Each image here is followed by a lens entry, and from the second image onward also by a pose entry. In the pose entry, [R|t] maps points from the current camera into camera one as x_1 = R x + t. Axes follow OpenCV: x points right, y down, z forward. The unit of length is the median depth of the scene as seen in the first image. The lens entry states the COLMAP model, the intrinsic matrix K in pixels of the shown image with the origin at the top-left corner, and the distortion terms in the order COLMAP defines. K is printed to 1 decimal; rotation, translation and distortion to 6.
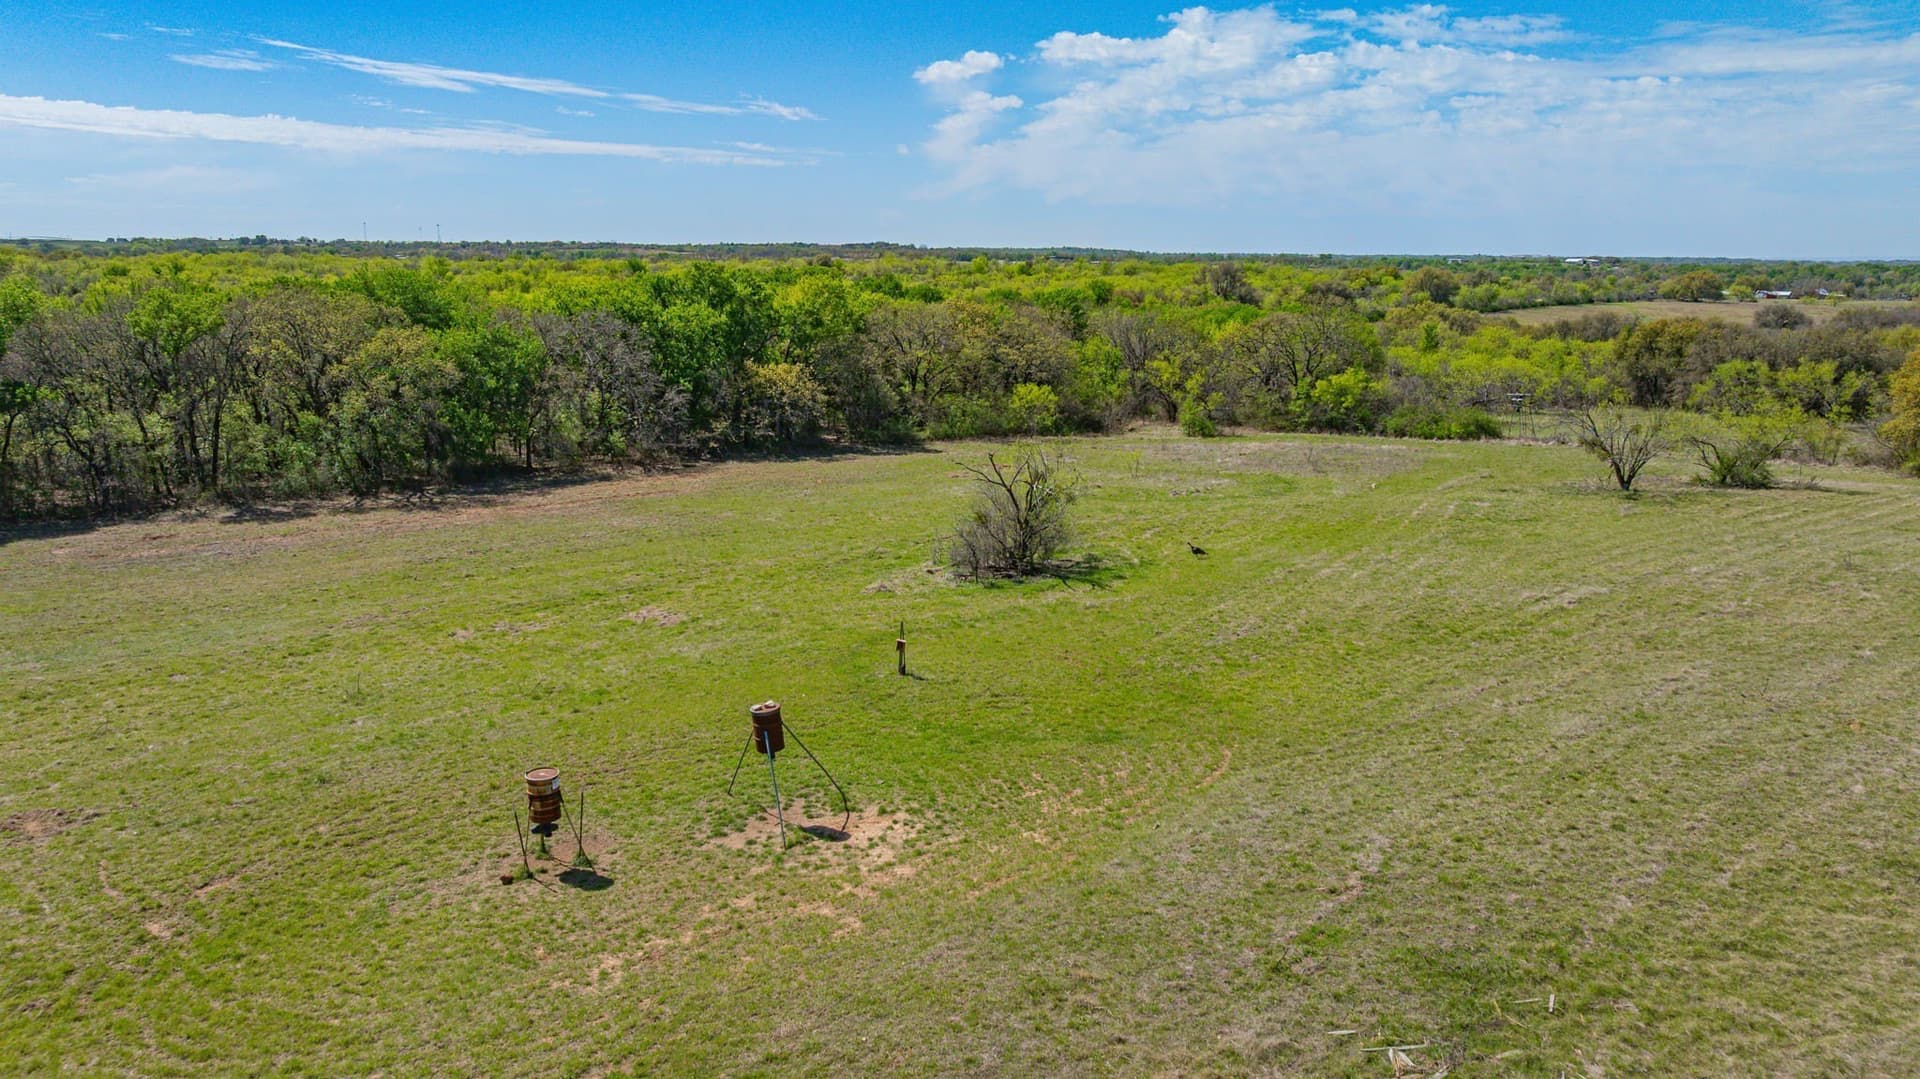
lens RADIAL K [[1351.1, 0, 960.0], [0, 1351.1, 539.5], [0, 0, 1]] dist [-0.017551, -0.002499]
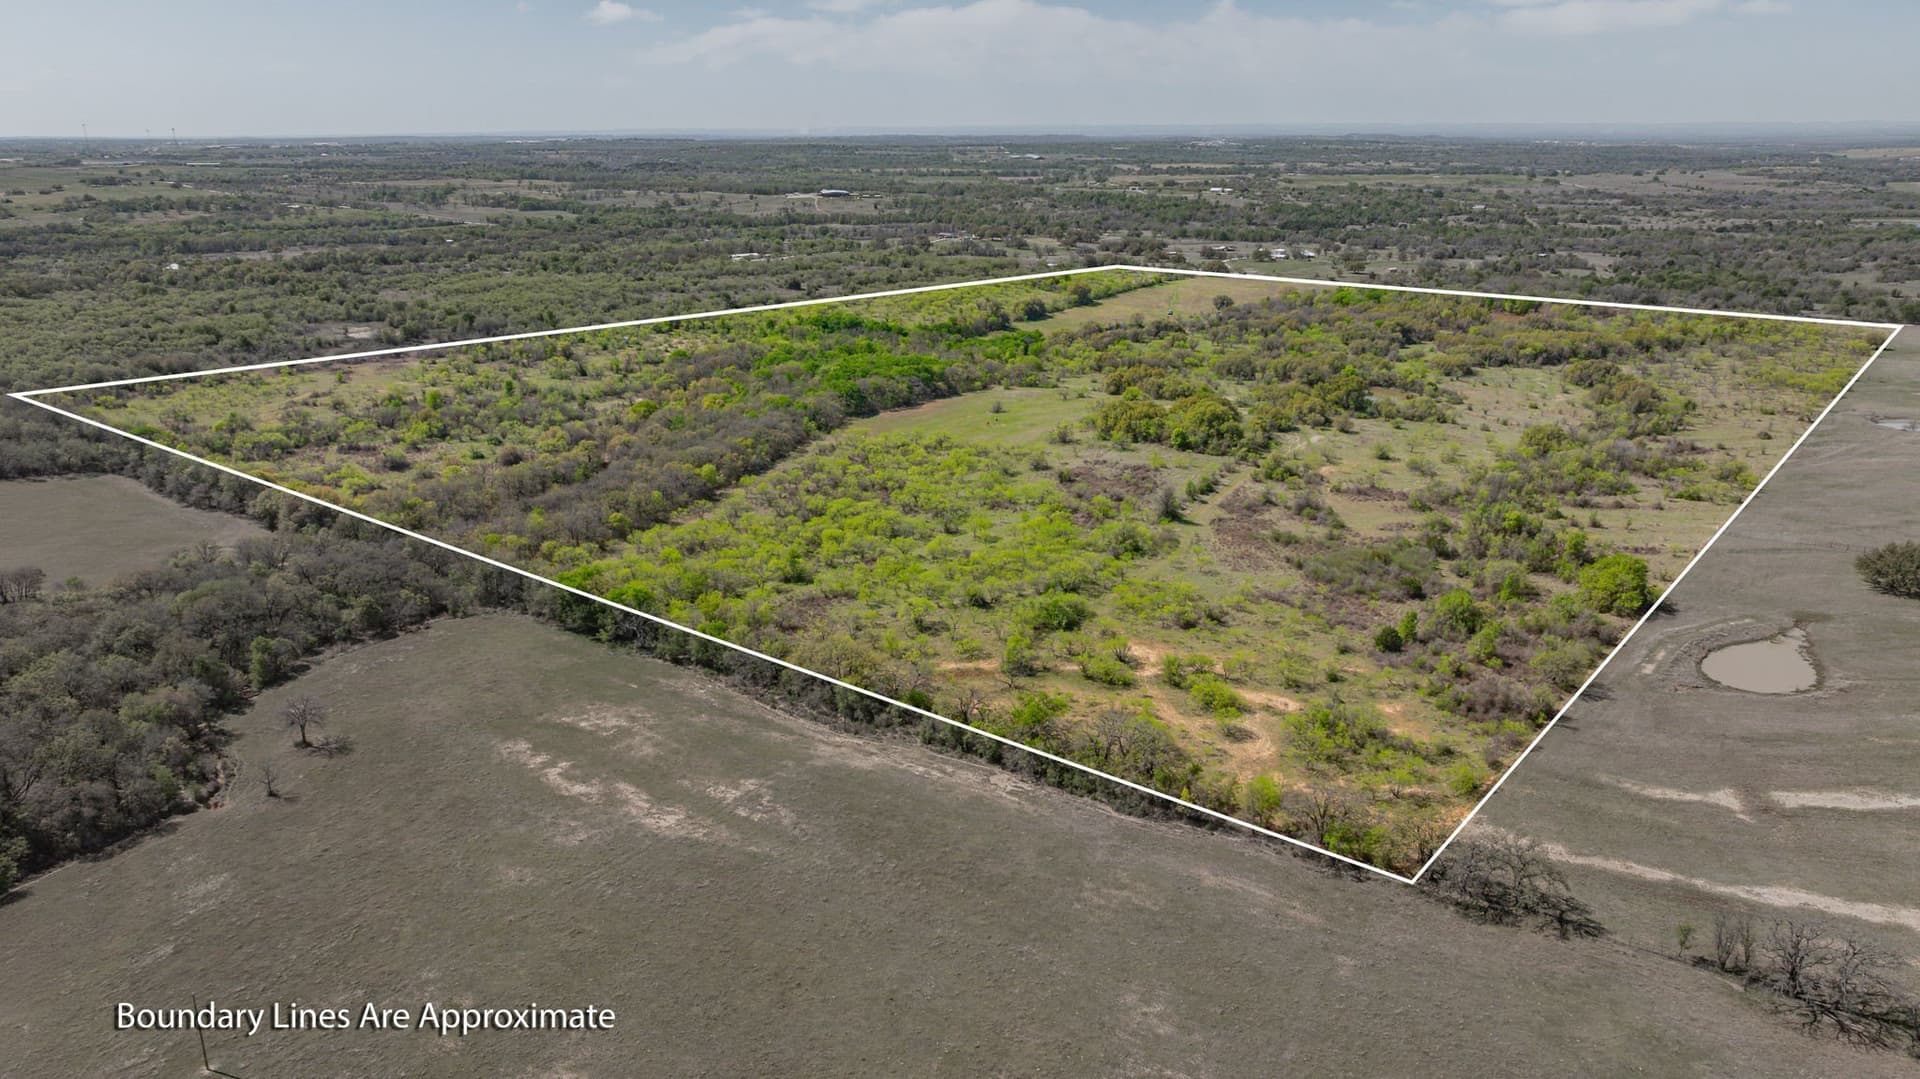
lens RADIAL K [[1351.1, 0, 960.0], [0, 1351.1, 539.5], [0, 0, 1]] dist [-0.017551, -0.002499]
pose [[0.980430, -0.068277, 0.184648, -1.181285], [0.051128, 0.994058, 0.096094, -0.007135], [-0.190112, -0.084773, 0.978096, -4.871612]]
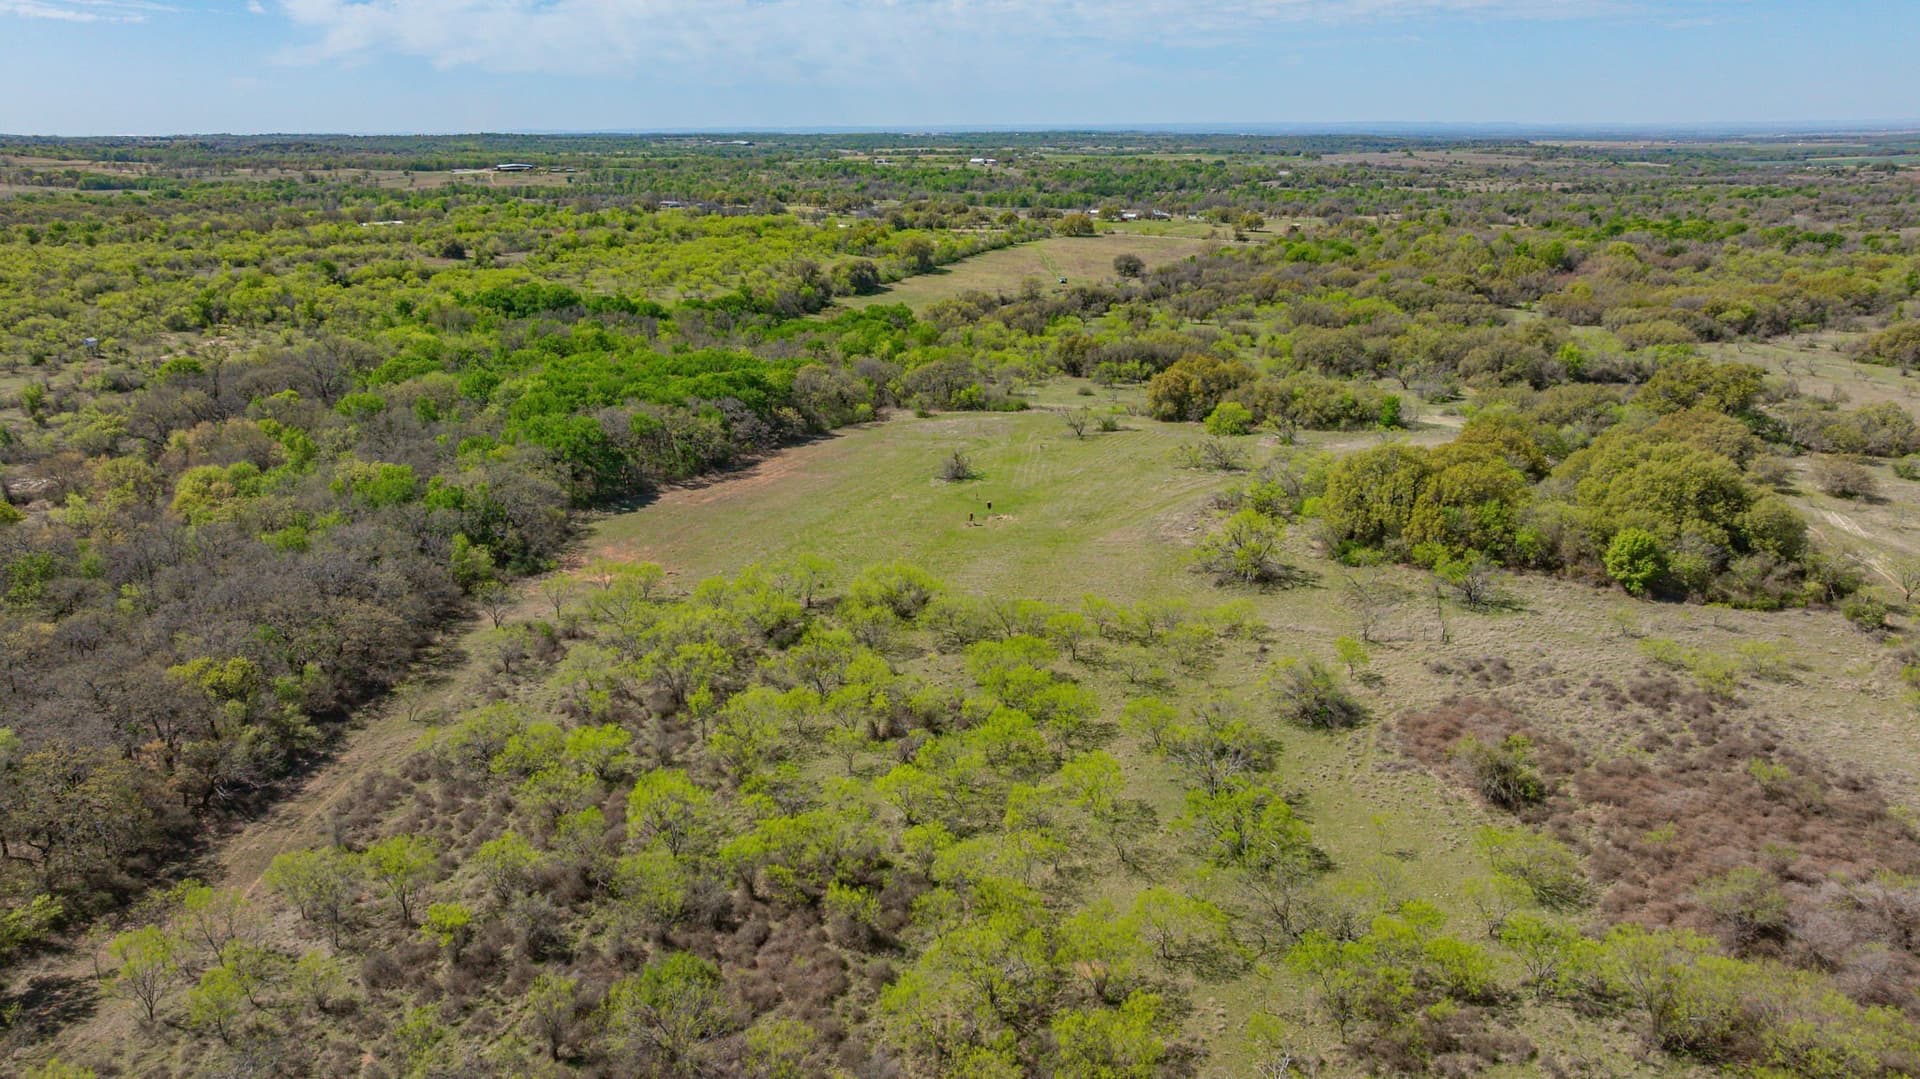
lens RADIAL K [[1351.1, 0, 960.0], [0, 1351.1, 539.5], [0, 0, 1]] dist [-0.017551, -0.002499]
pose [[0.913959, -0.124572, 0.386214, -0.855948], [0.089606, 0.990177, 0.107330, -0.127739], [-0.395791, -0.063489, 0.916144, -1.531662]]
